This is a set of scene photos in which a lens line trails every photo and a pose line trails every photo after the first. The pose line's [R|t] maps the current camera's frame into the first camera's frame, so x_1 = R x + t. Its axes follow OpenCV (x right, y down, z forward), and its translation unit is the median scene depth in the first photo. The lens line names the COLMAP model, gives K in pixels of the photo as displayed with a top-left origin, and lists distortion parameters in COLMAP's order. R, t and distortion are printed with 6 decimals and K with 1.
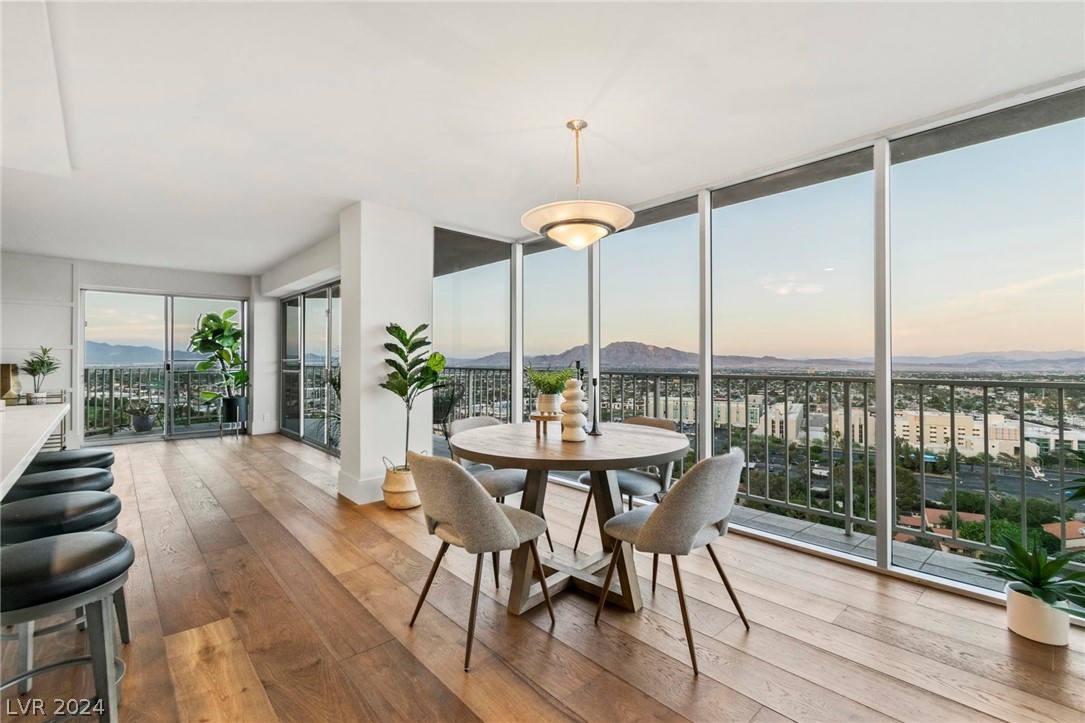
lens RADIAL K [[478.6, 0, 538.9], [0, 478.6, 361.0], [0, 0, 1]] dist [-0.000712, -0.001237]
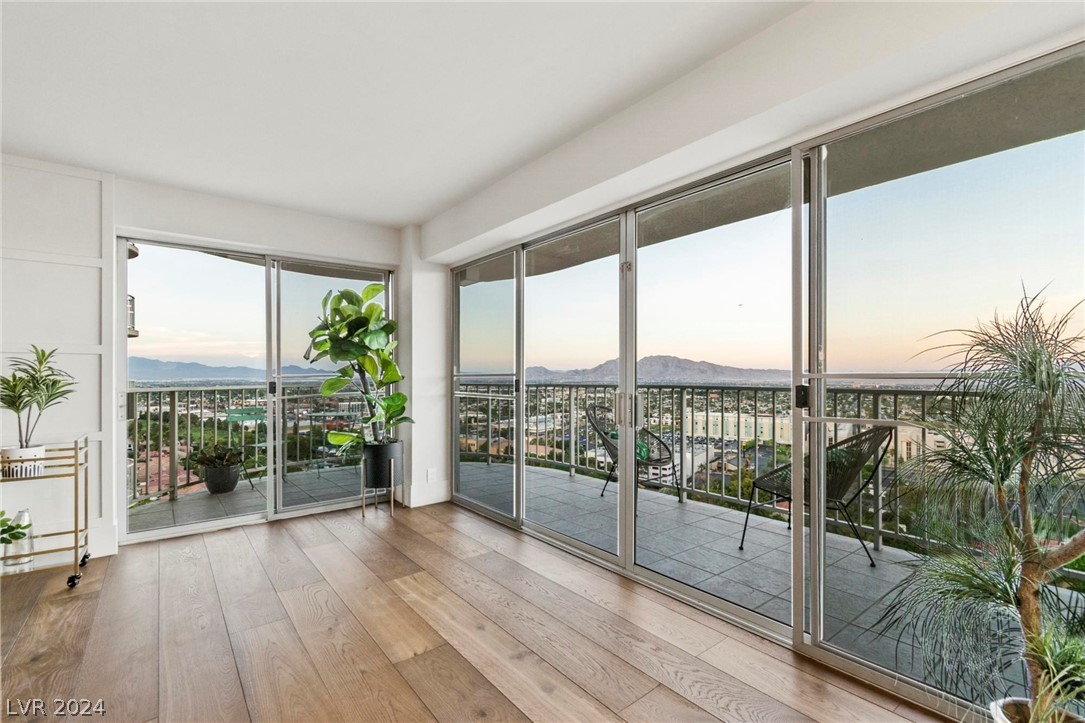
lens RADIAL K [[478.6, 0, 536.8], [0, 478.6, 379.0], [0, 0, 1]] dist [-0.000712, -0.001237]
pose [[0.998023, -0.002277, -0.062808, -0.422314], [0.002747, 0.999969, 0.007398, -0.000536], [0.062790, -0.007556, 0.997998, 0.454727]]
